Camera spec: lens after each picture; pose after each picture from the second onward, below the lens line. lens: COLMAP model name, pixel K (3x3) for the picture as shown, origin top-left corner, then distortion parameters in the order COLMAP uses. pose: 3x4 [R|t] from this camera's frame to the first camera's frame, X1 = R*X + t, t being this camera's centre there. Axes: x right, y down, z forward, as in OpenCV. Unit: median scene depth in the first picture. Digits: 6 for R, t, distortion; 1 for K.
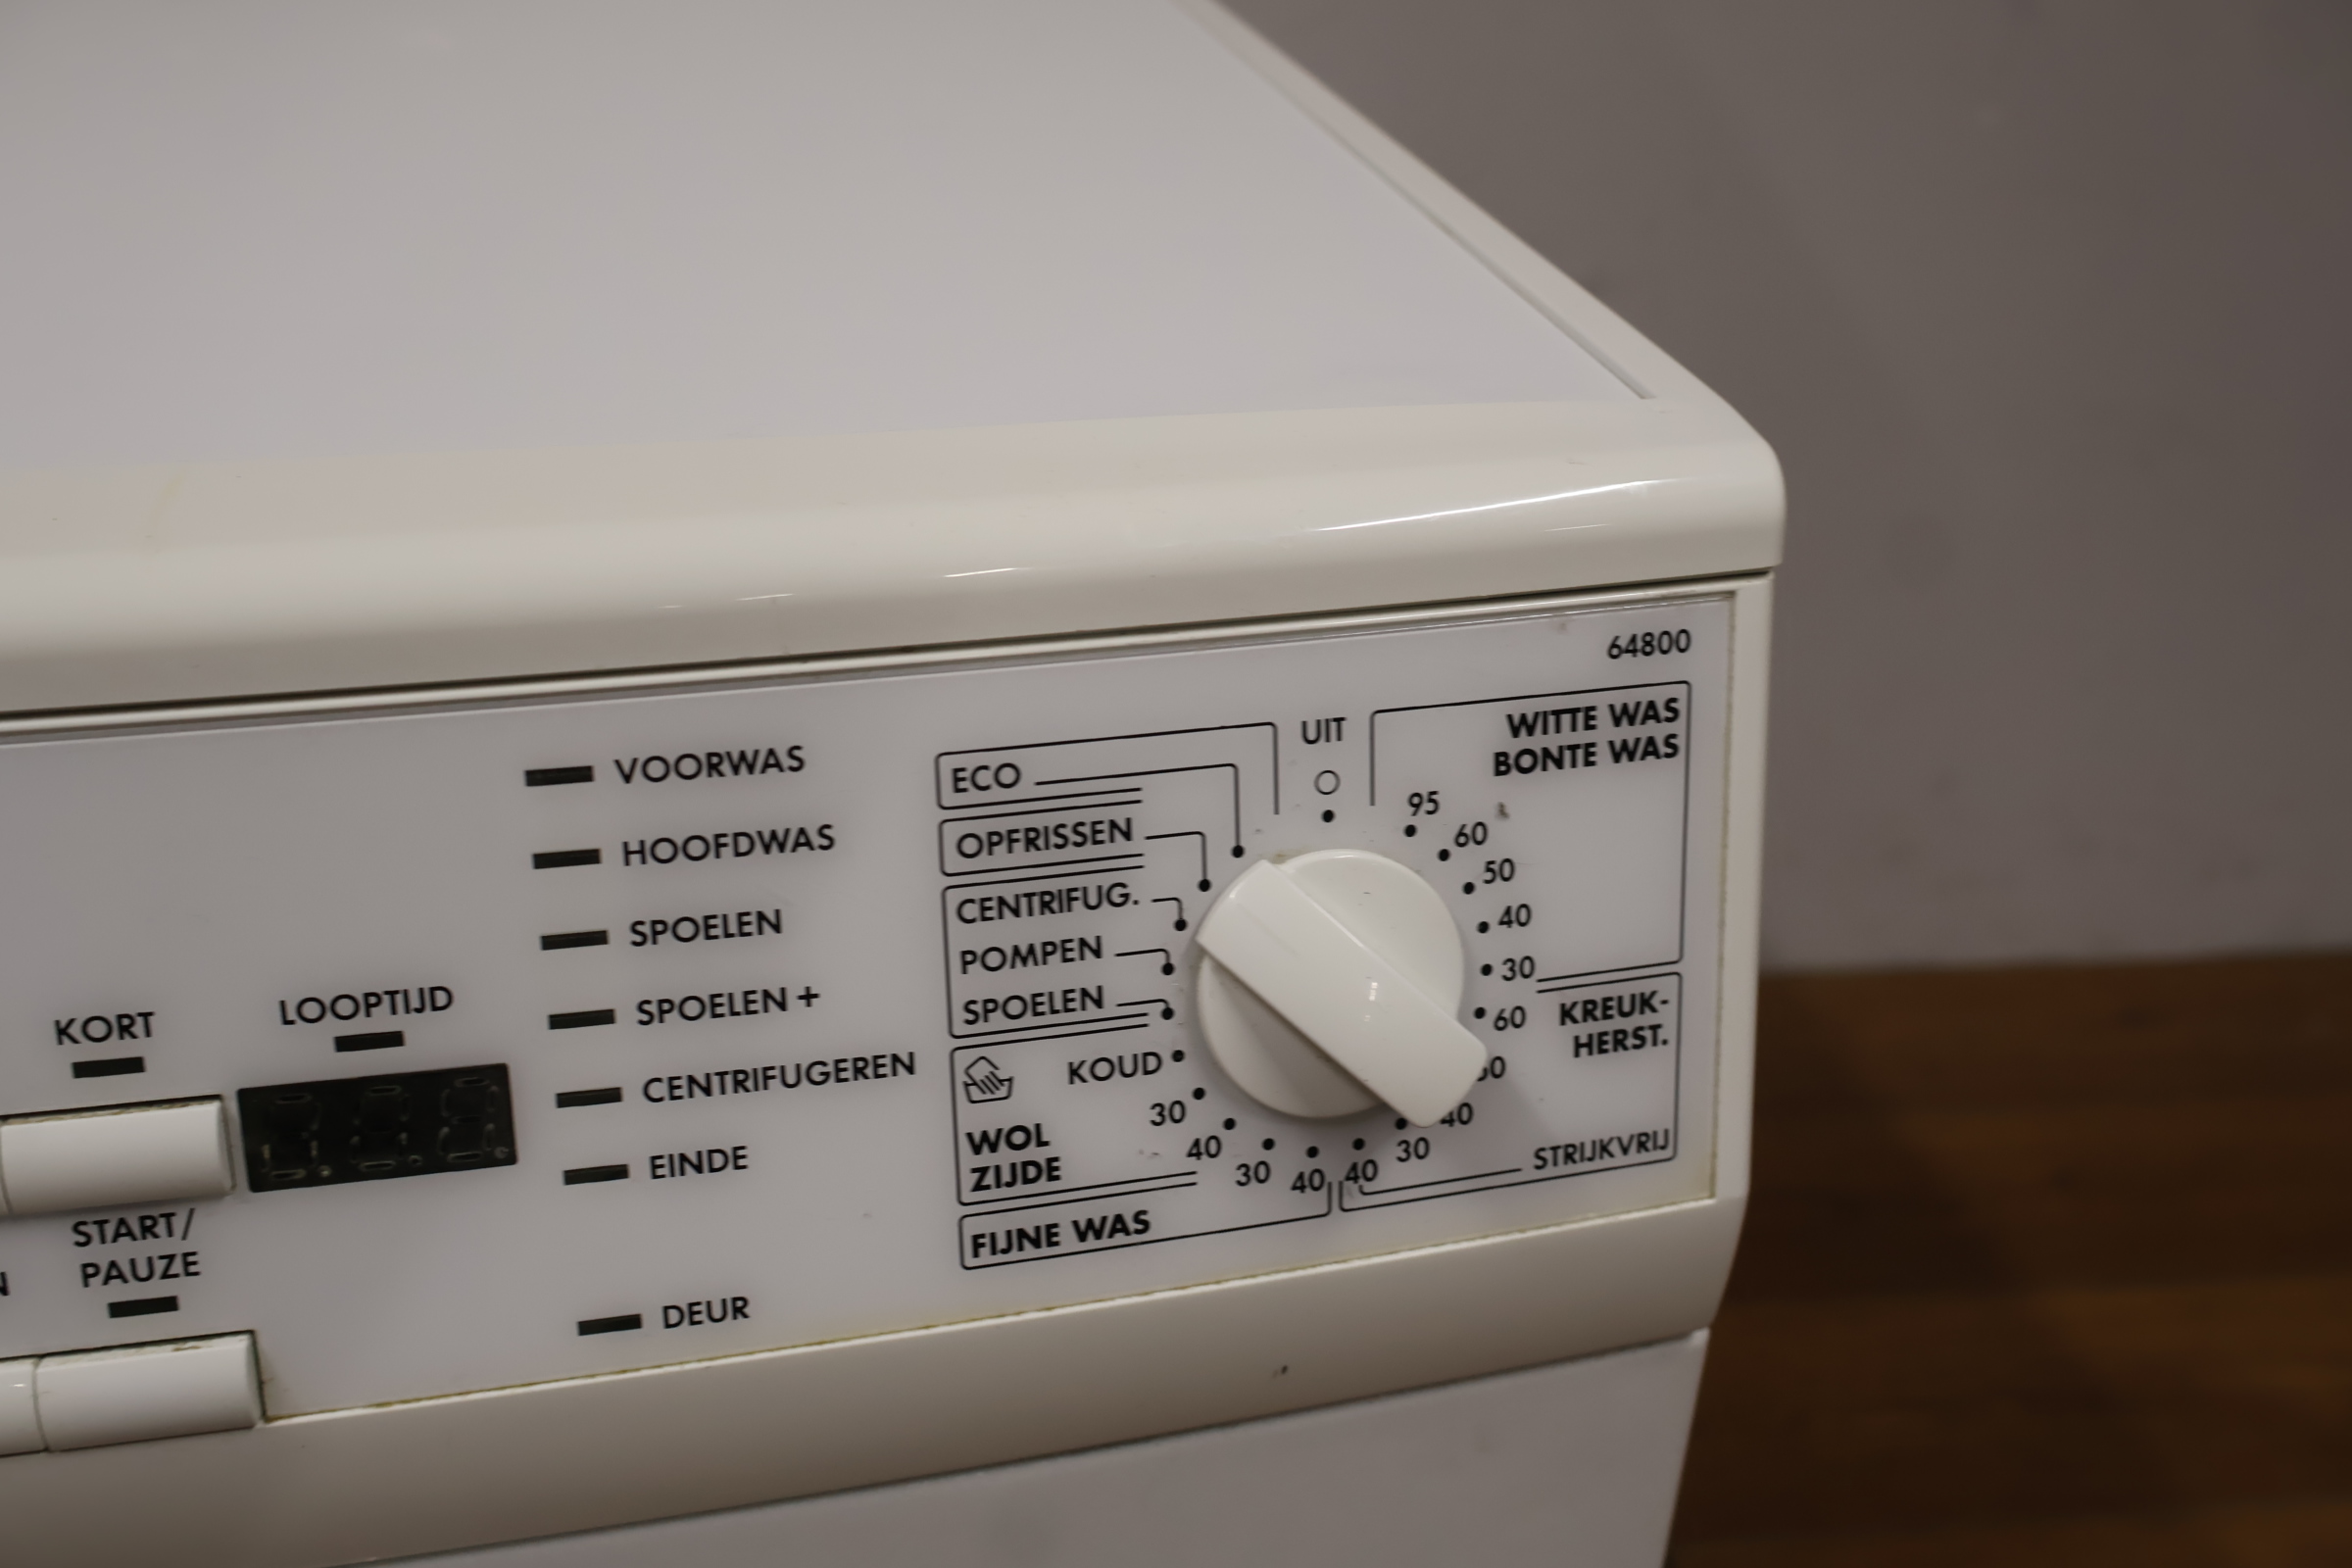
lens RADIAL K [[2164.3, 0, 1191.3], [0, 2164.3, 791.0], [0, 0, 1]] dist [0.007758, -0.006014]
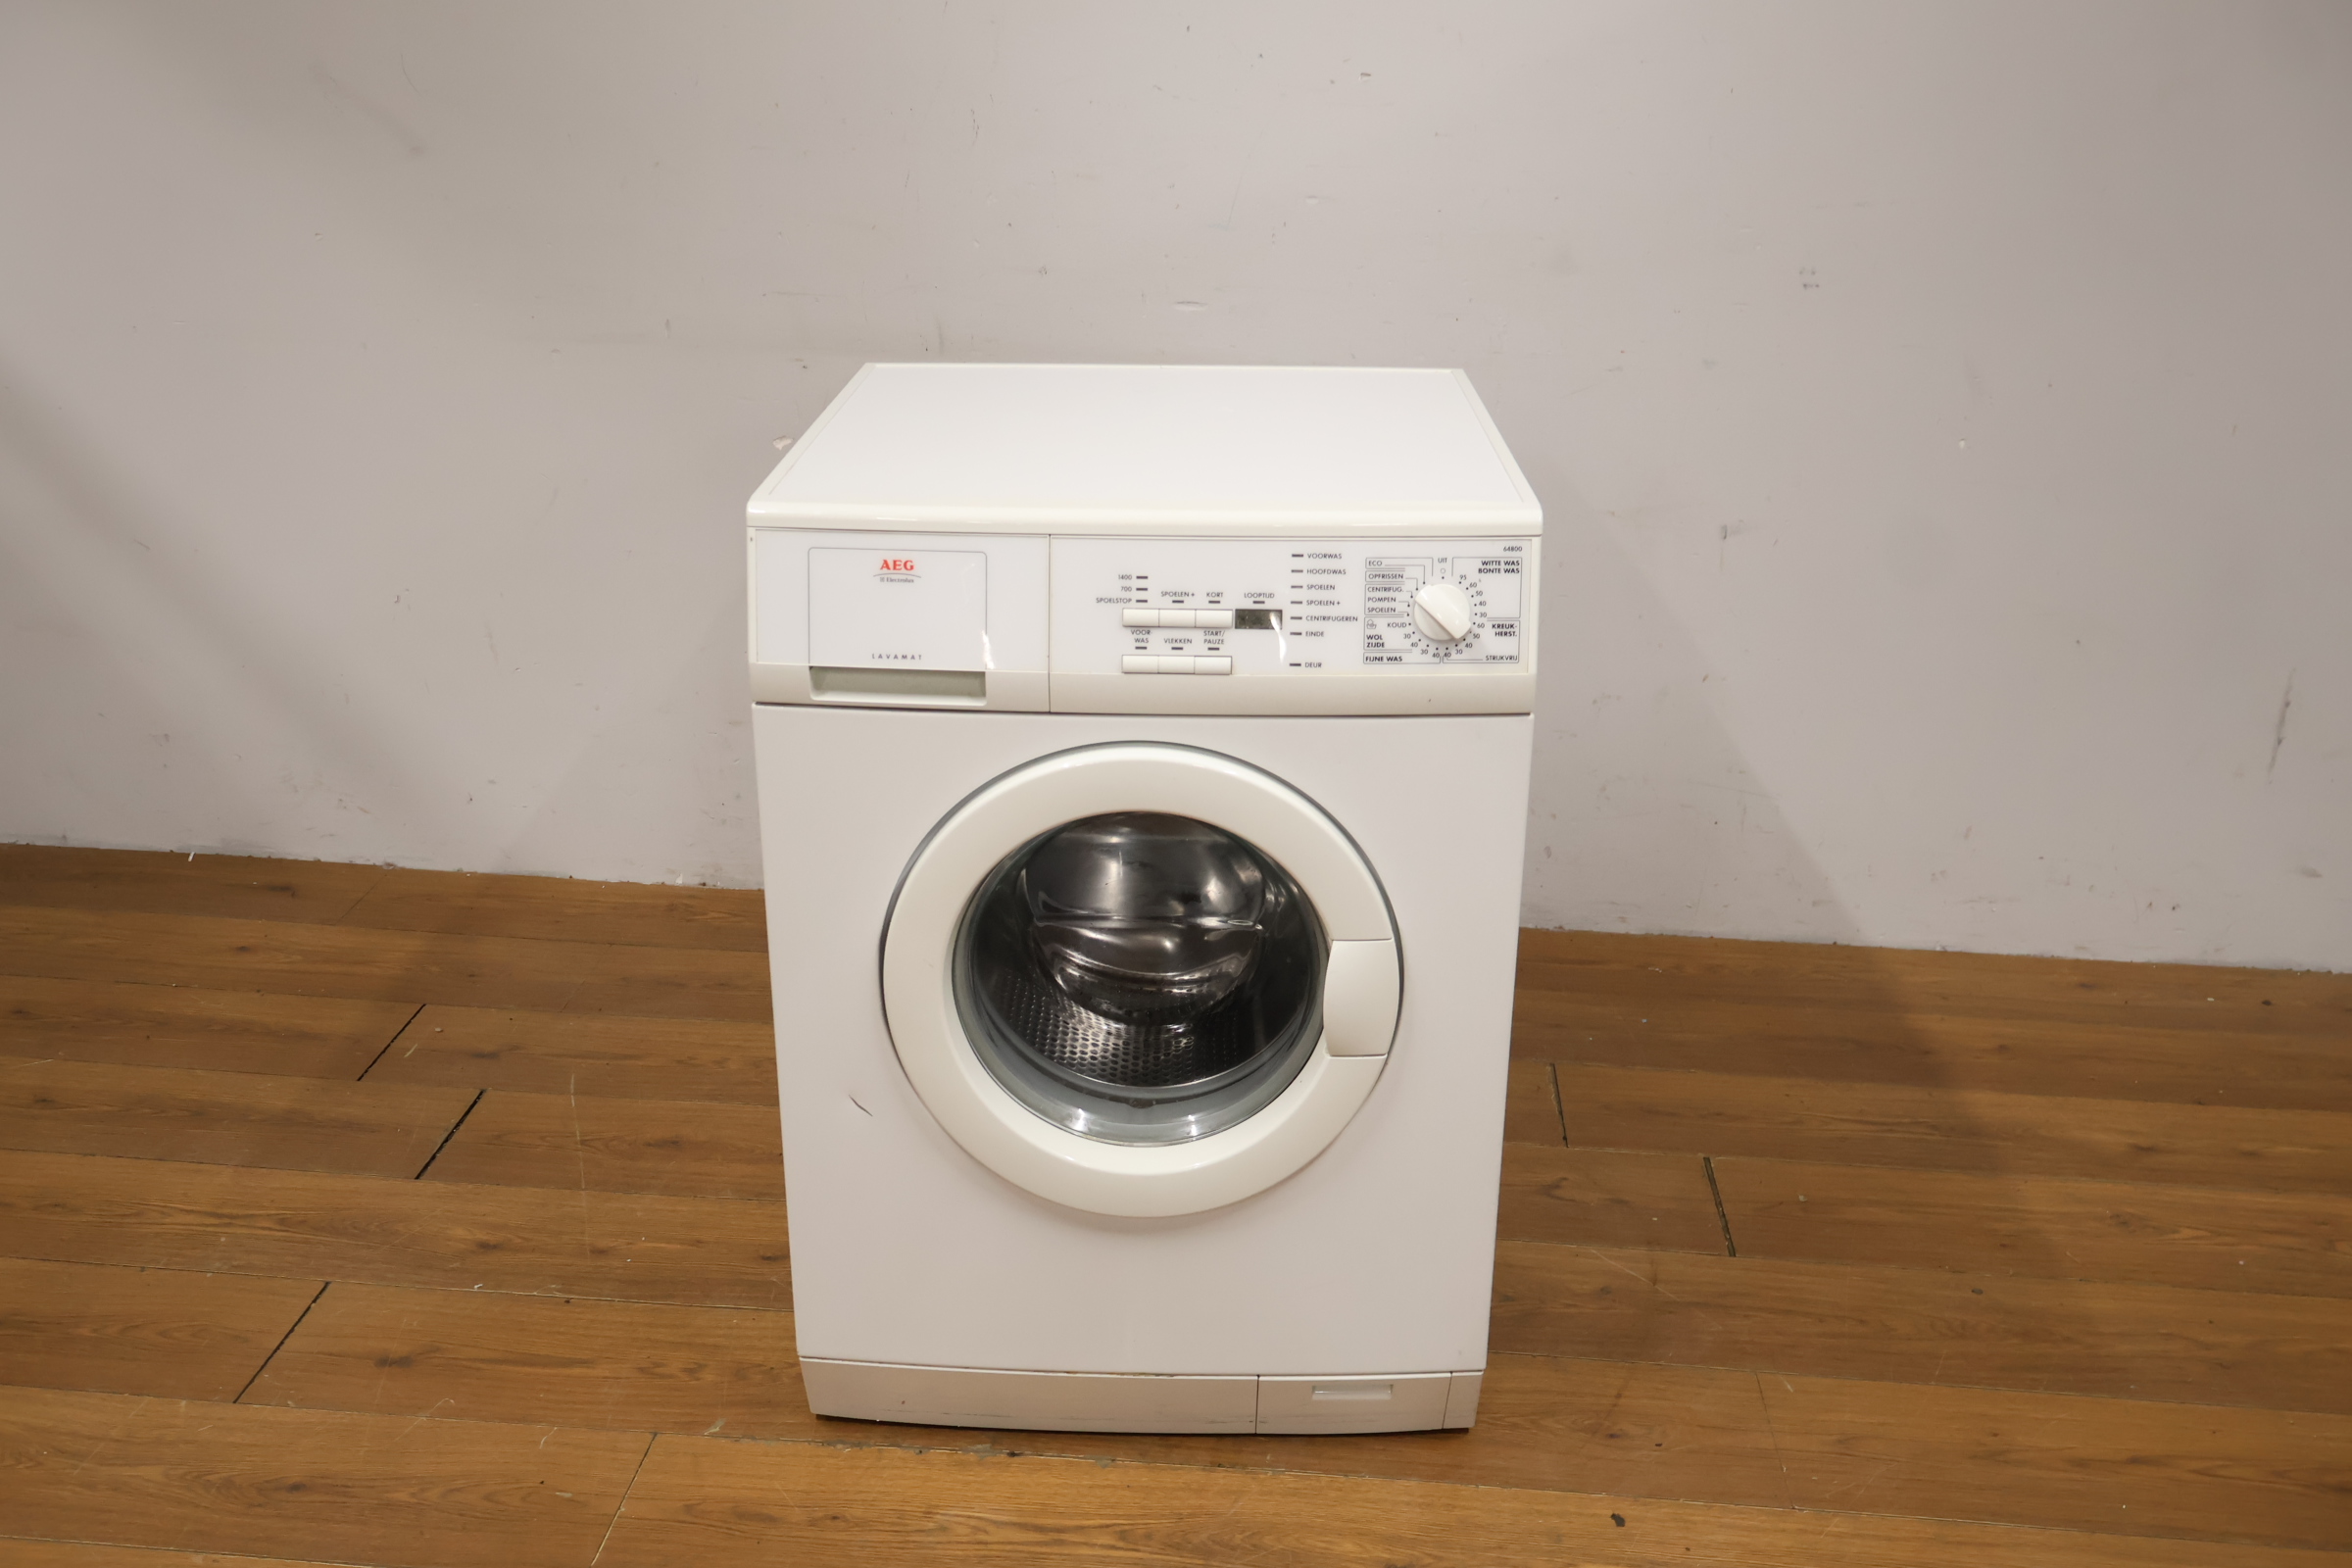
lens RADIAL K [[2185.3, 0, 1189.9], [0, 2185.3, 789.5], [0, 0, 1]] dist [0.011834, 0.001040]
pose [[0.978710, 0.054908, -0.197767, 0.533074], [-0.083882, 0.986414, -0.141248, 1.297006], [0.187324, 0.154830, 0.970019, -4.060391]]
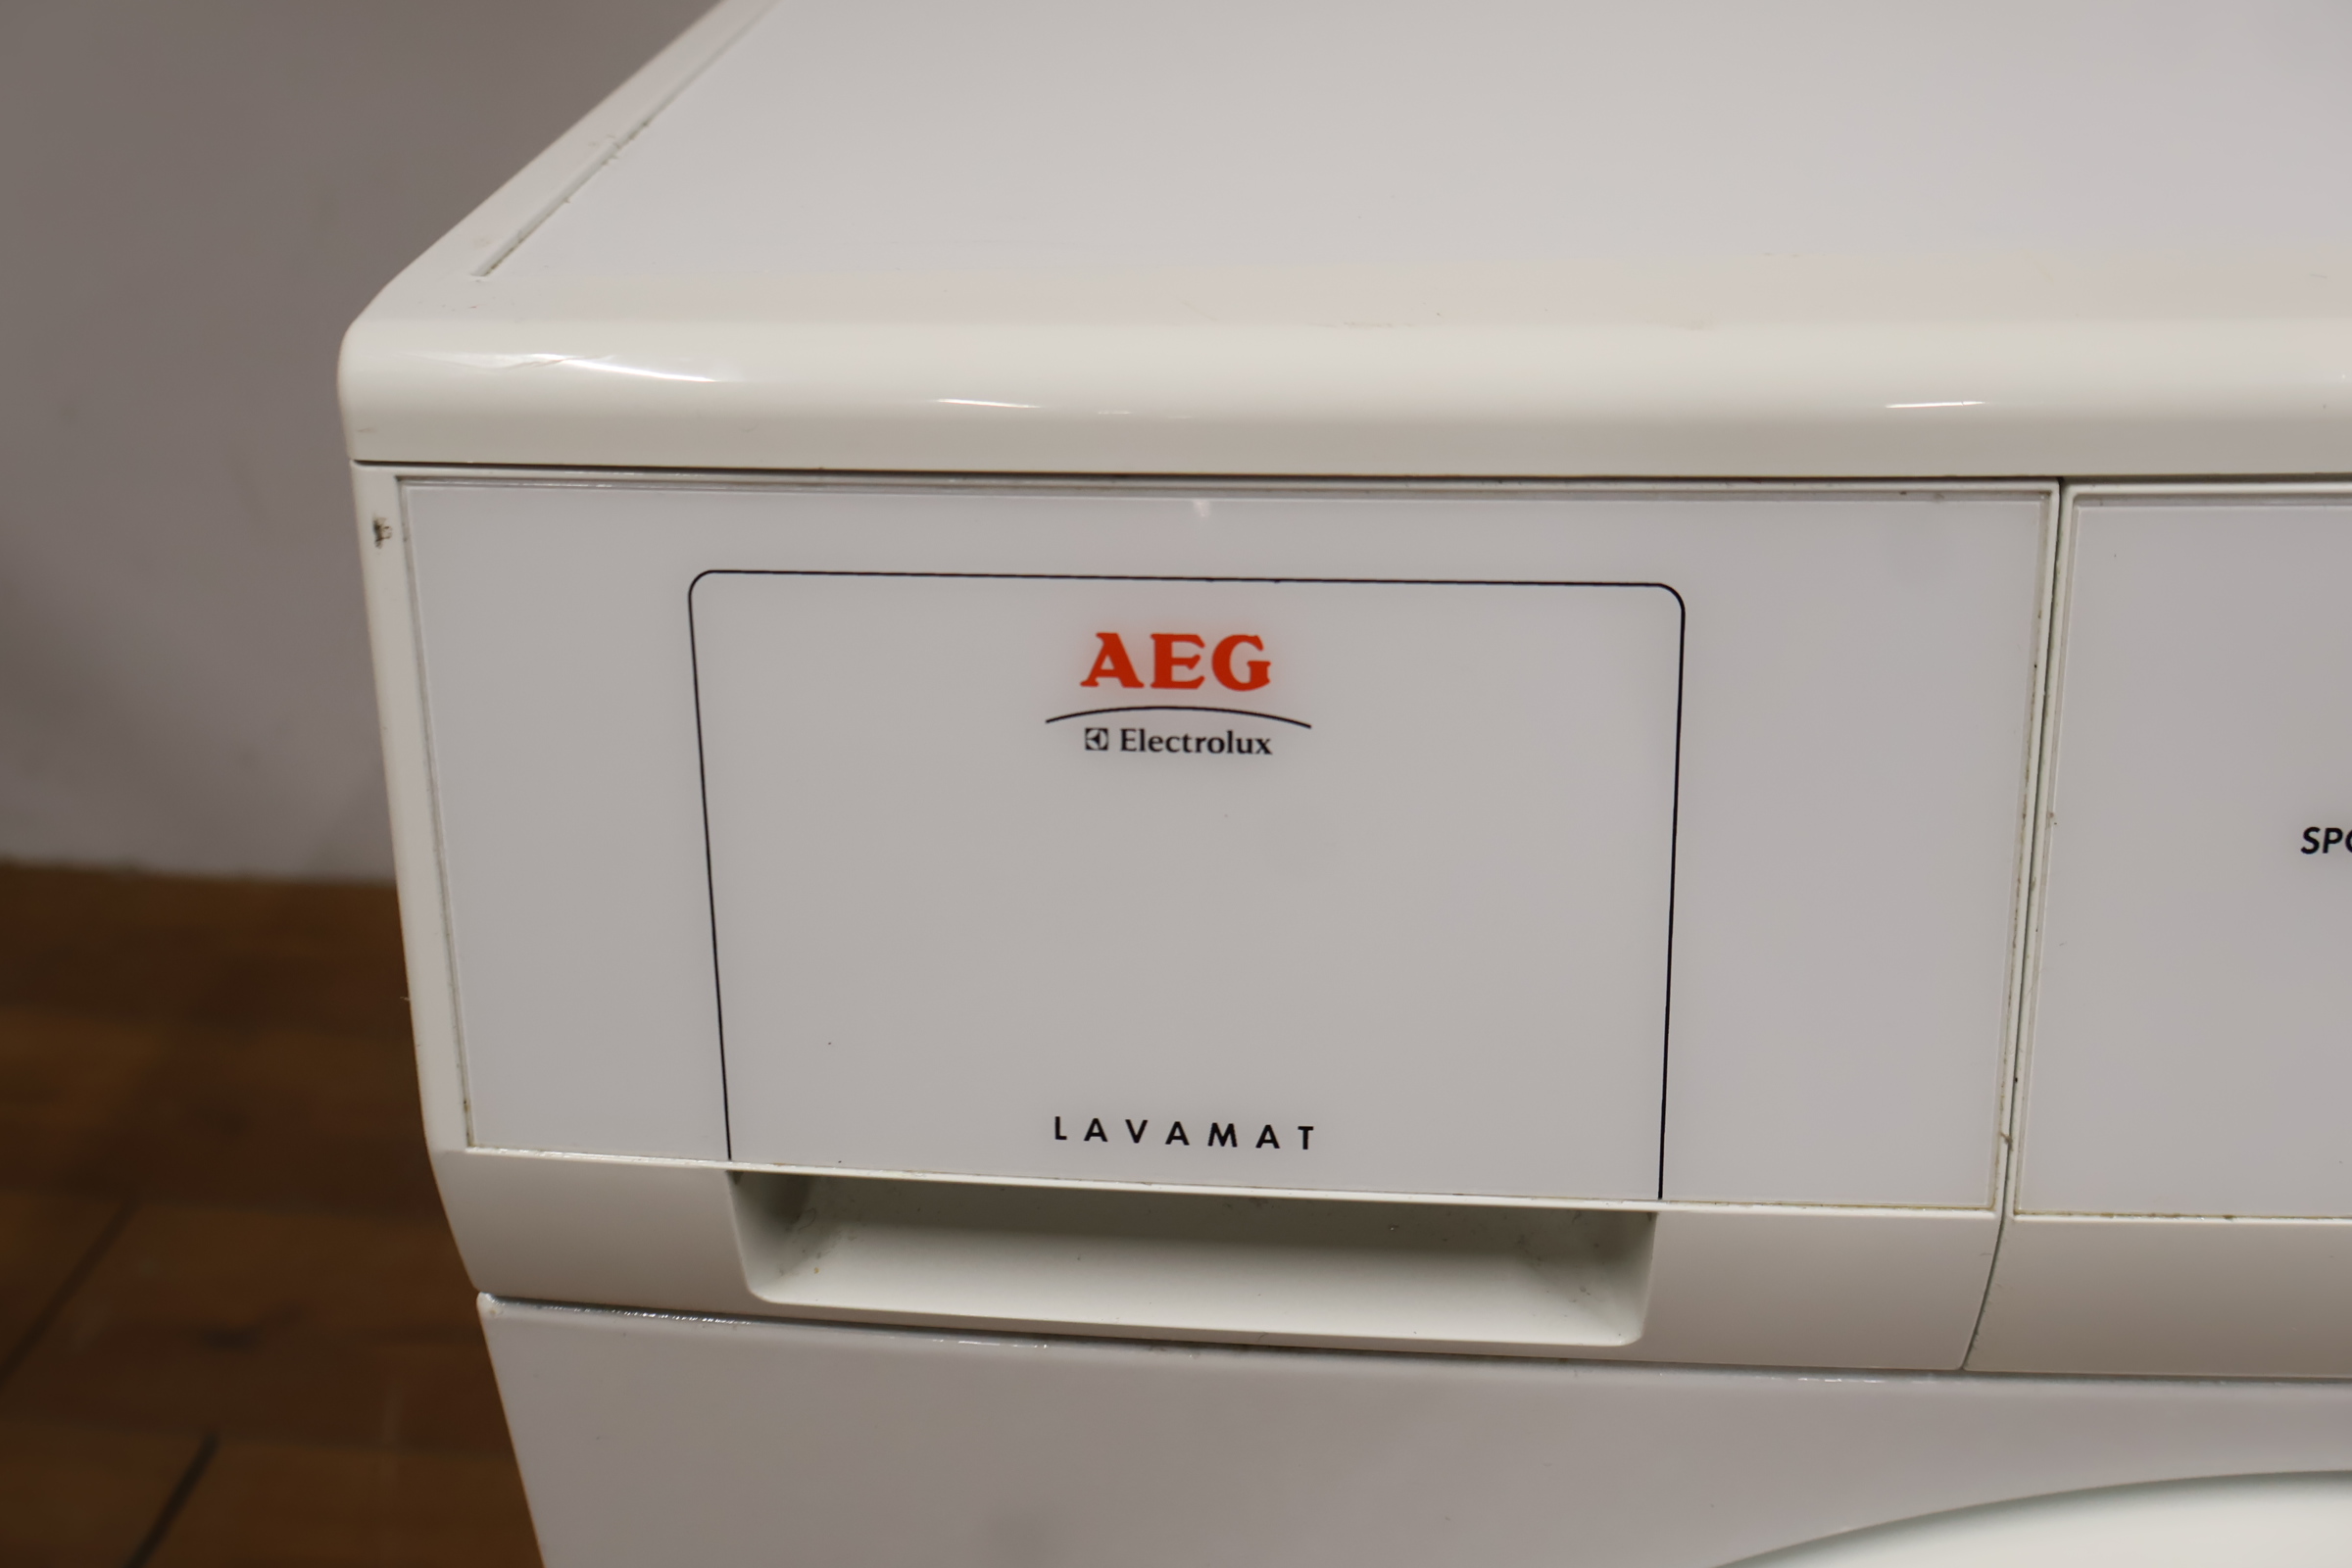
lens RADIAL K [[2190.7, 0, 1193.6], [0, 2190.7, 786.9], [0, 0, 1]] dist [0.009060, 0.008389]
pose [[0.973127, 0.067399, -0.220185, -0.990848], [-0.066915, 0.997712, 0.009661, 0.136637], [0.220333, 0.005333, 0.975410, -0.139972]]
